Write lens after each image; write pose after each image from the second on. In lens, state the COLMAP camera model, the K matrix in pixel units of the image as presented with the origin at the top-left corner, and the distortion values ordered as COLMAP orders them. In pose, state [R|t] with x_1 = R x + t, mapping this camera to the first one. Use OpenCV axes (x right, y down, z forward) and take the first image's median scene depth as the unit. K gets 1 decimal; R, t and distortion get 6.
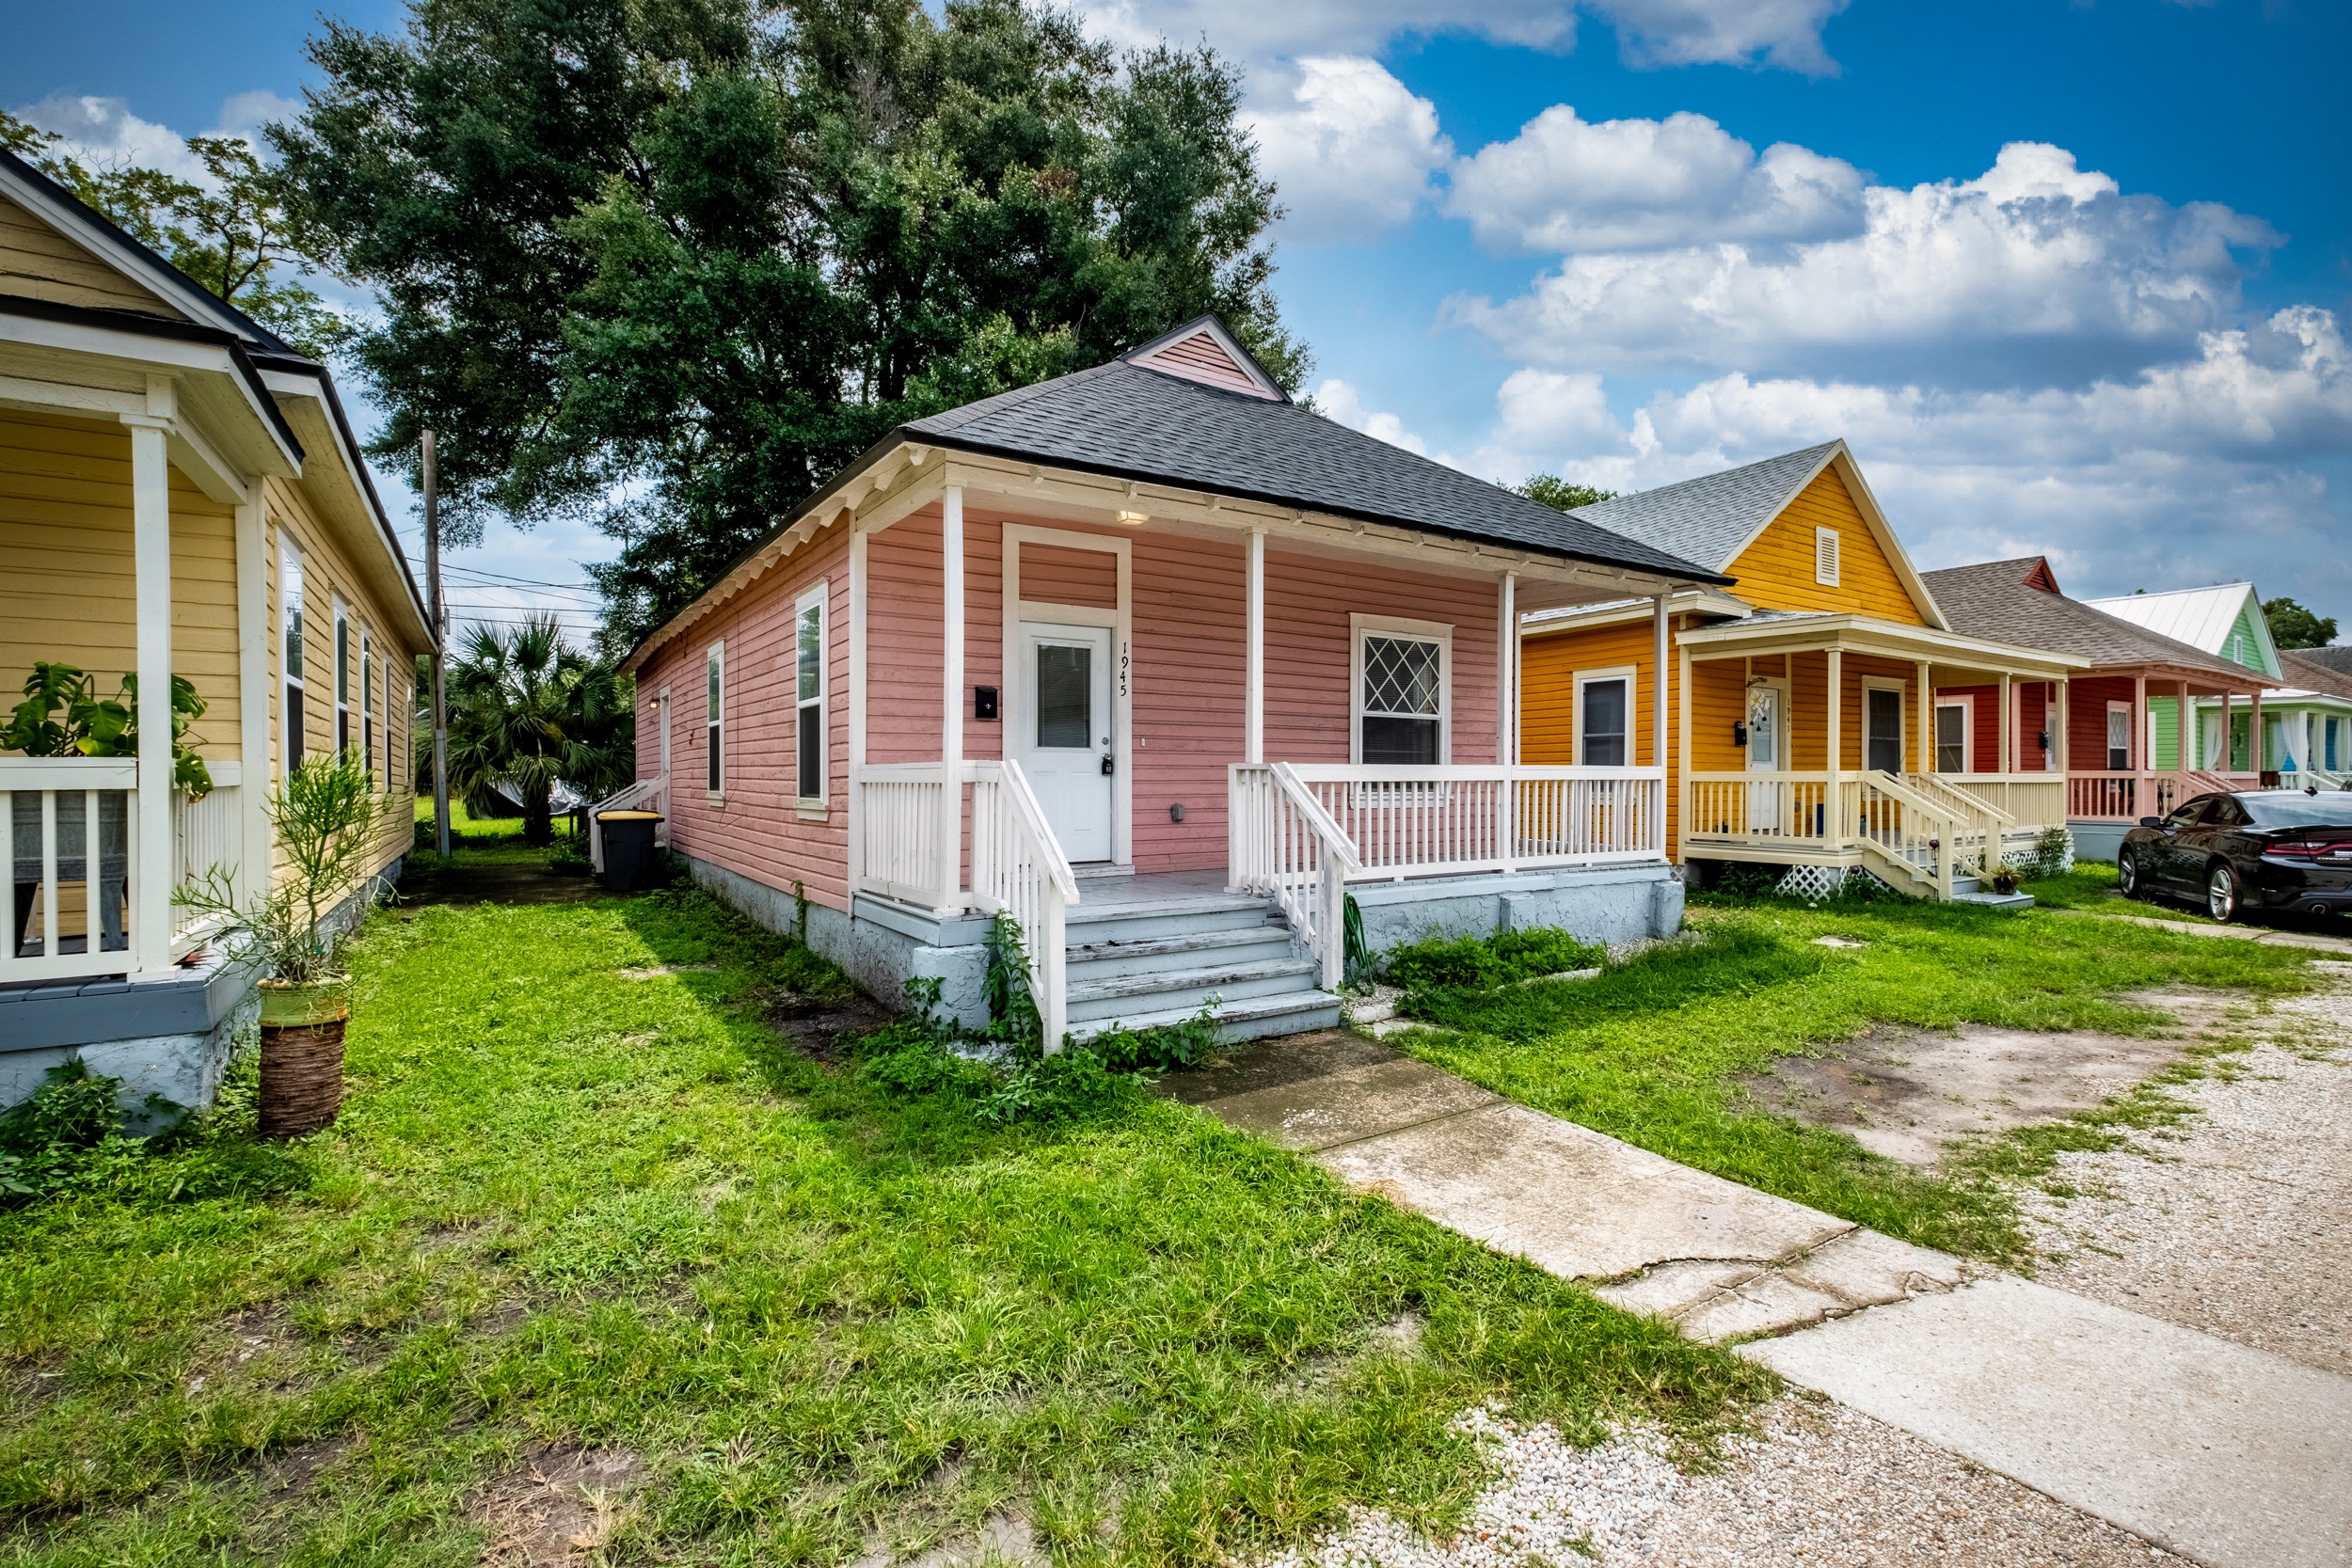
lens RADIAL K [[1058.1, 0, 1176.9], [0, 1058.1, 779.4], [0, 0, 1]] dist [-0.001964, -0.000342]
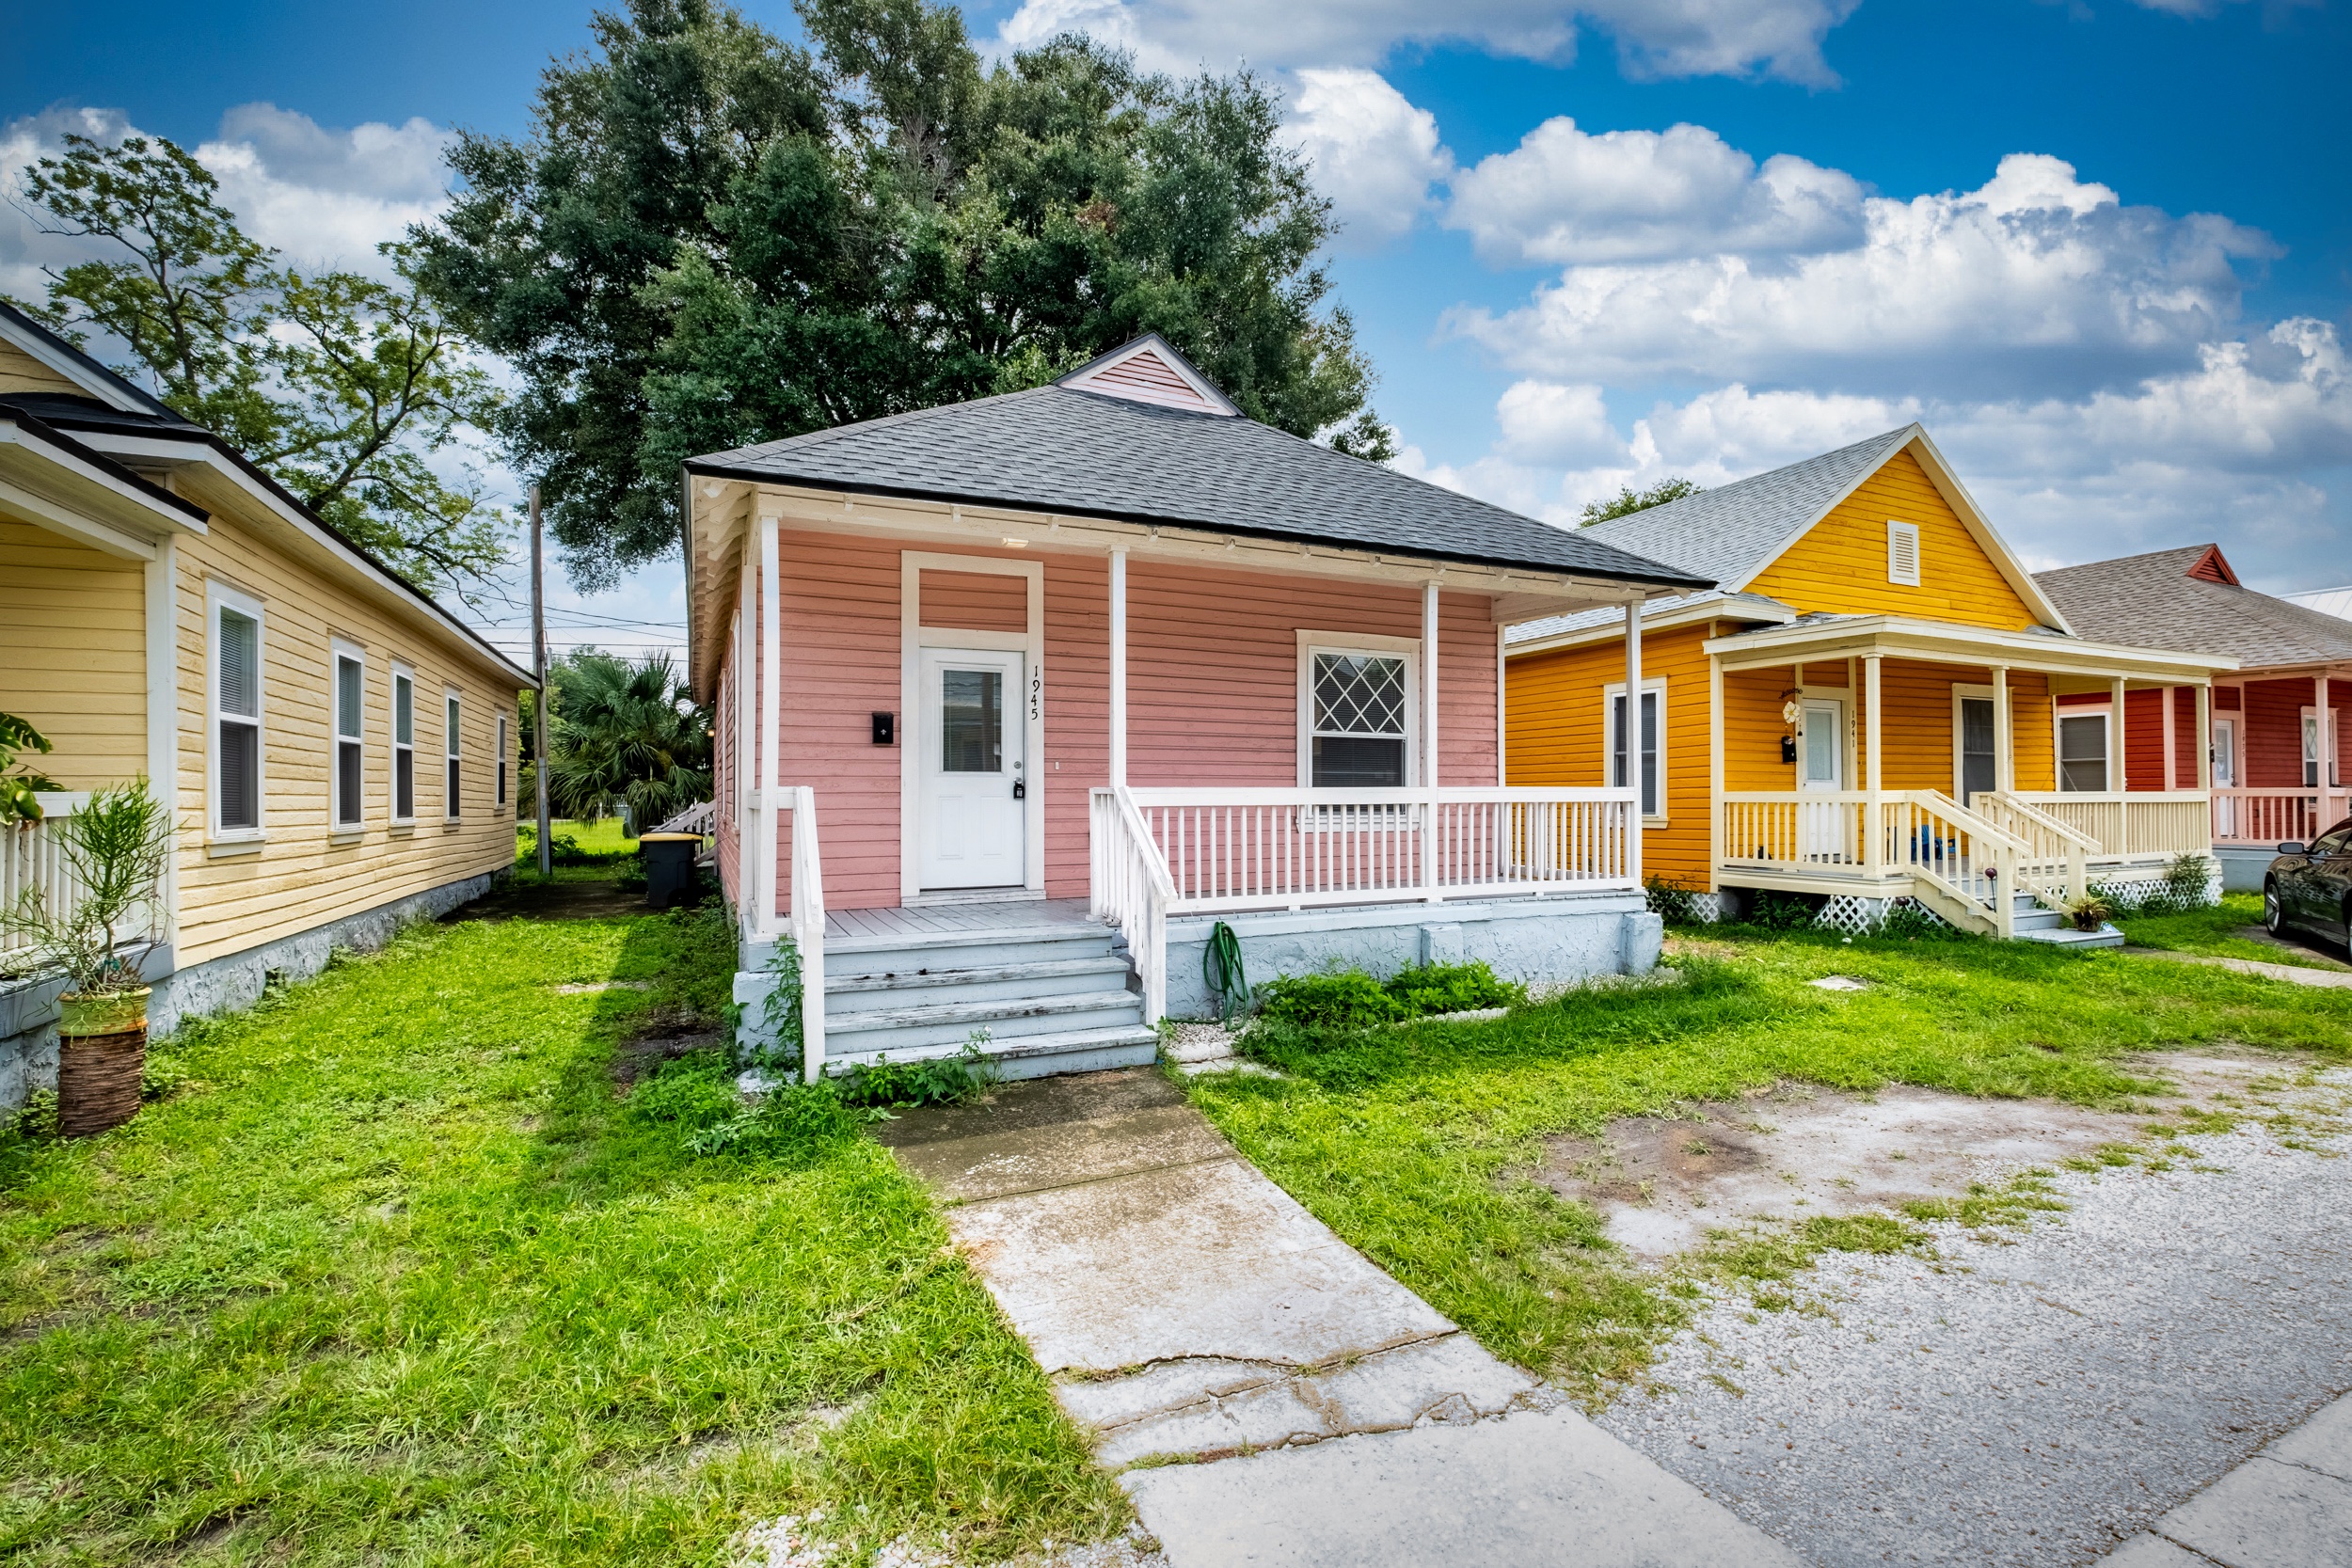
lens RADIAL K [[1043.8, 0, 1176.0], [0, 1043.8, 784.0], [0, 0, 1]] dist [-0.002278, -0.000640]
pose [[0.989039, -0.005439, -0.147556, 0.198220], [0.003292, 0.999885, -0.014794, -0.003001], [0.147620, 0.014146, 0.988943, 0.045092]]
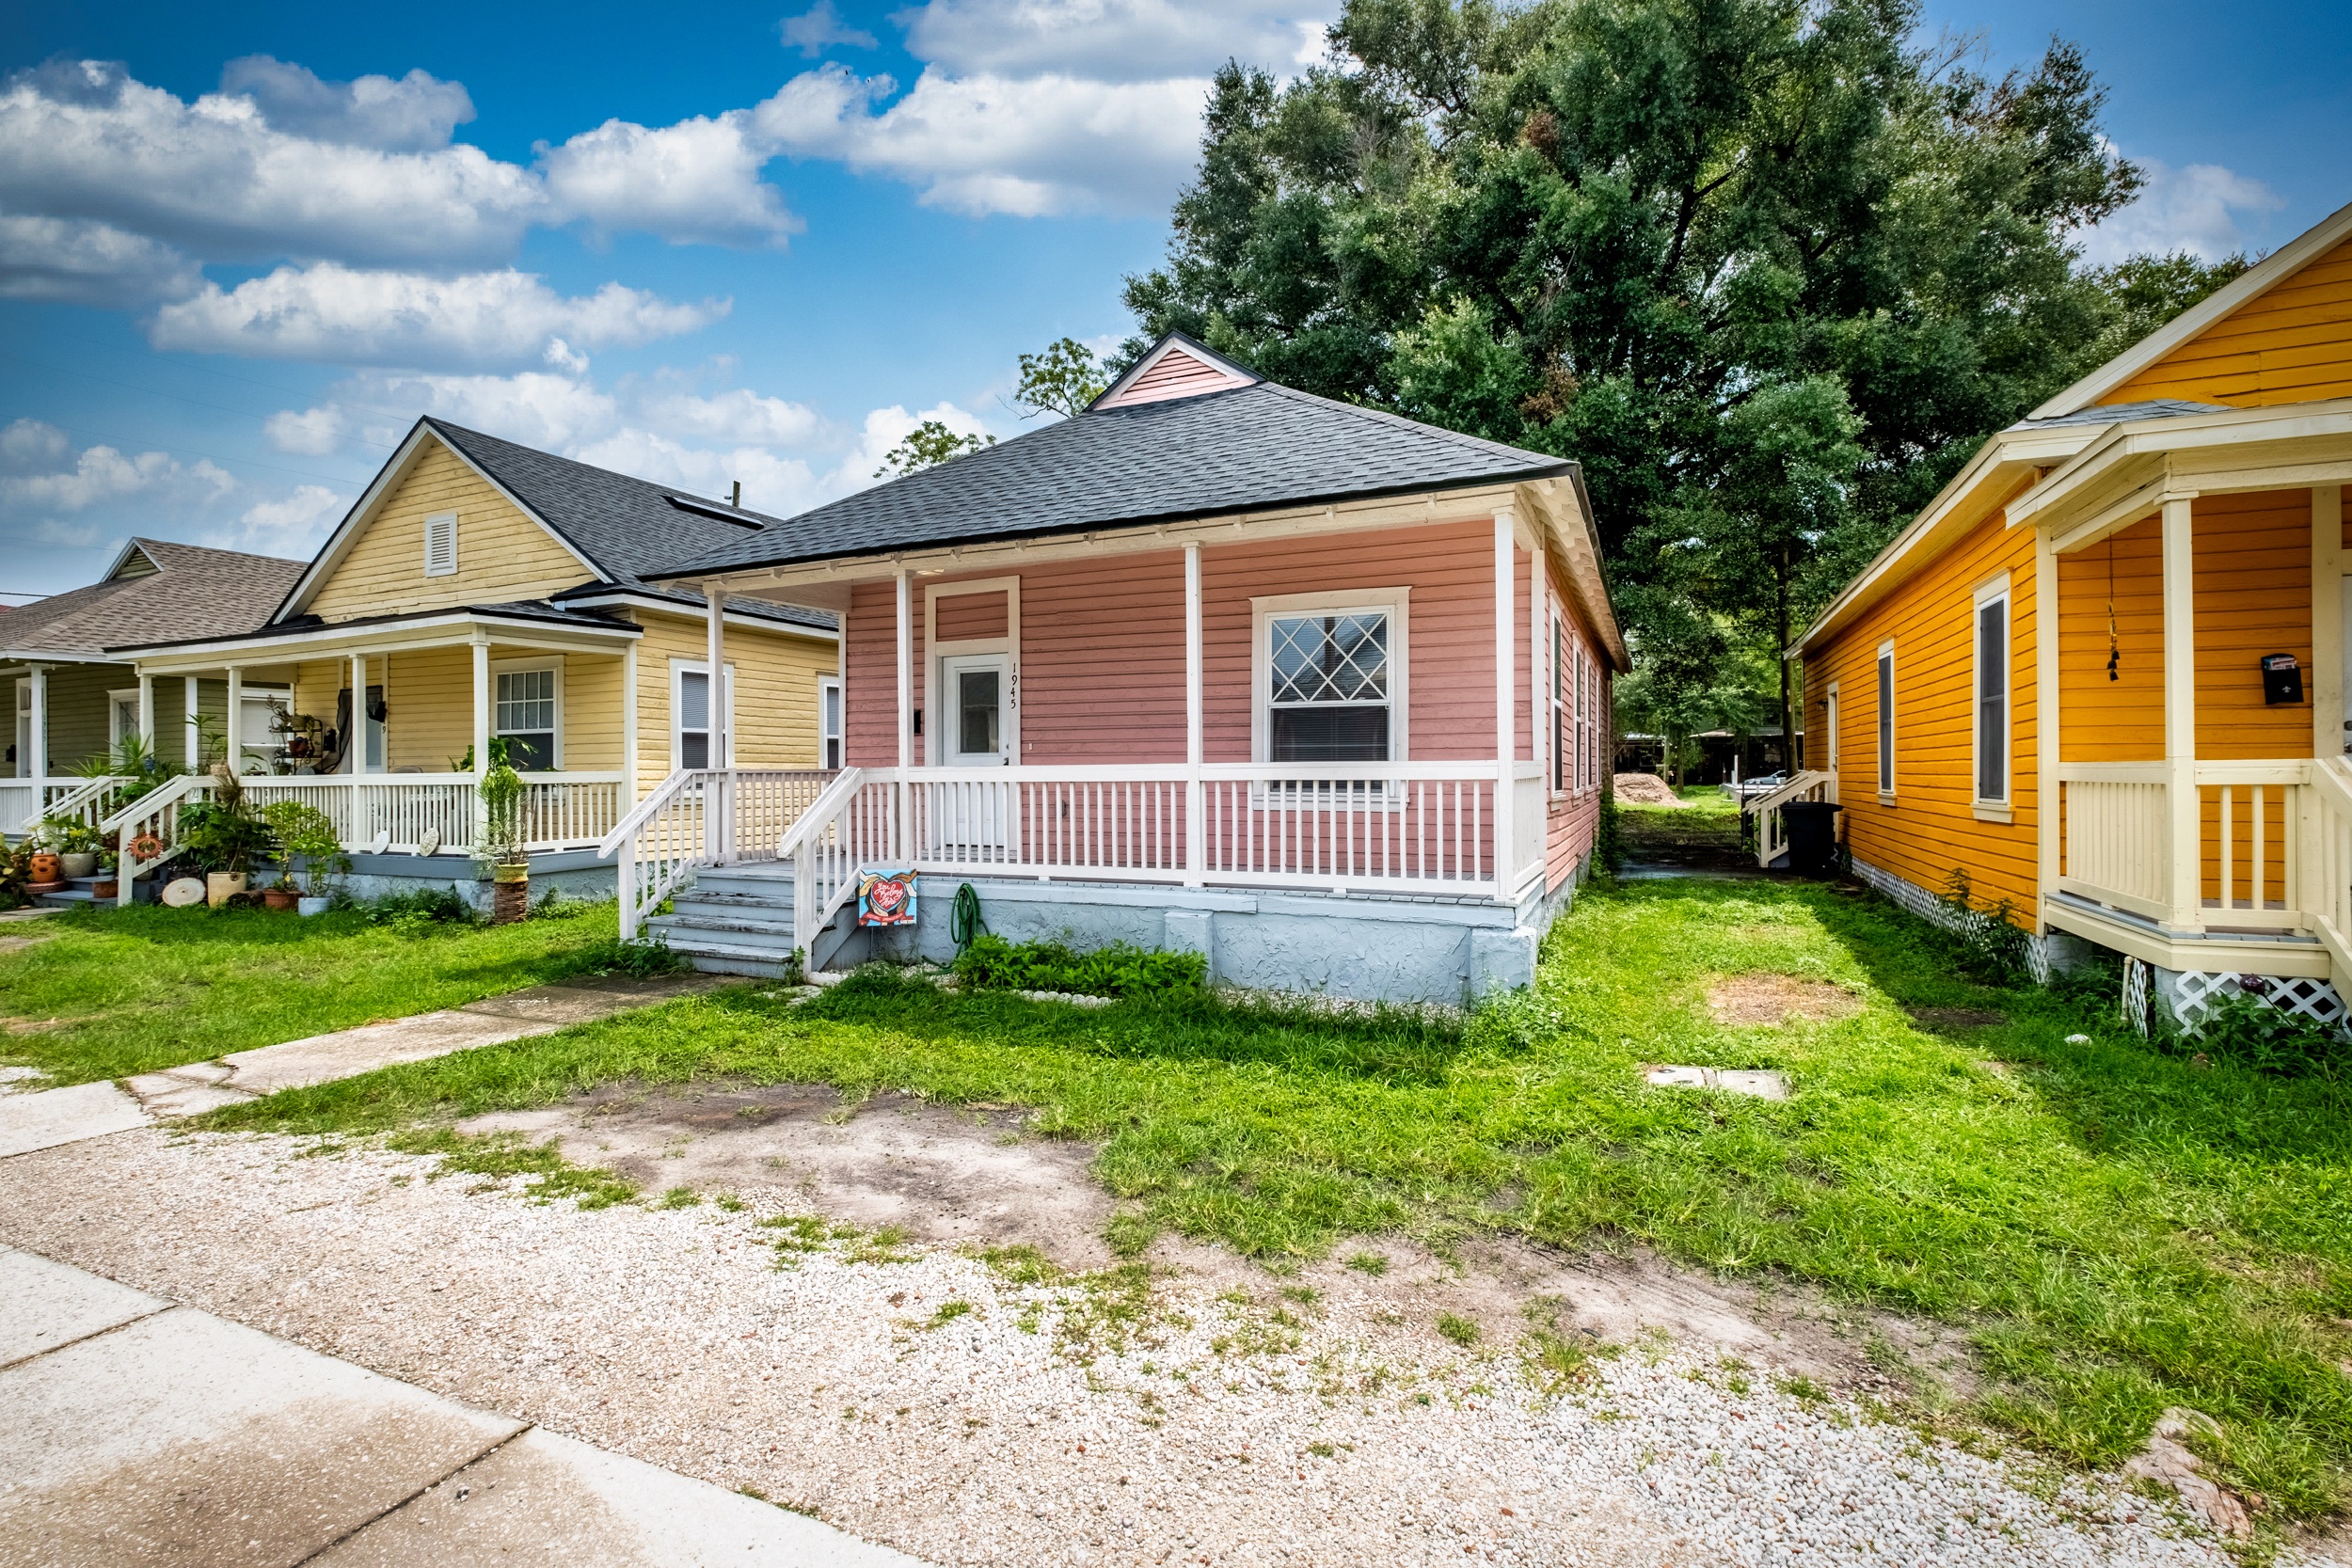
lens RADIAL K [[1045.5, 0, 1183.8], [0, 1045.5, 761.3], [0, 0, 1]] dist [-0.002416, -0.000696]
pose [[0.538113, -0.011151, -0.842799, 0.916914], [0.004017, 0.999935, -0.010666, -0.005527], [0.842863, 0.002354, 0.538123, 0.466914]]
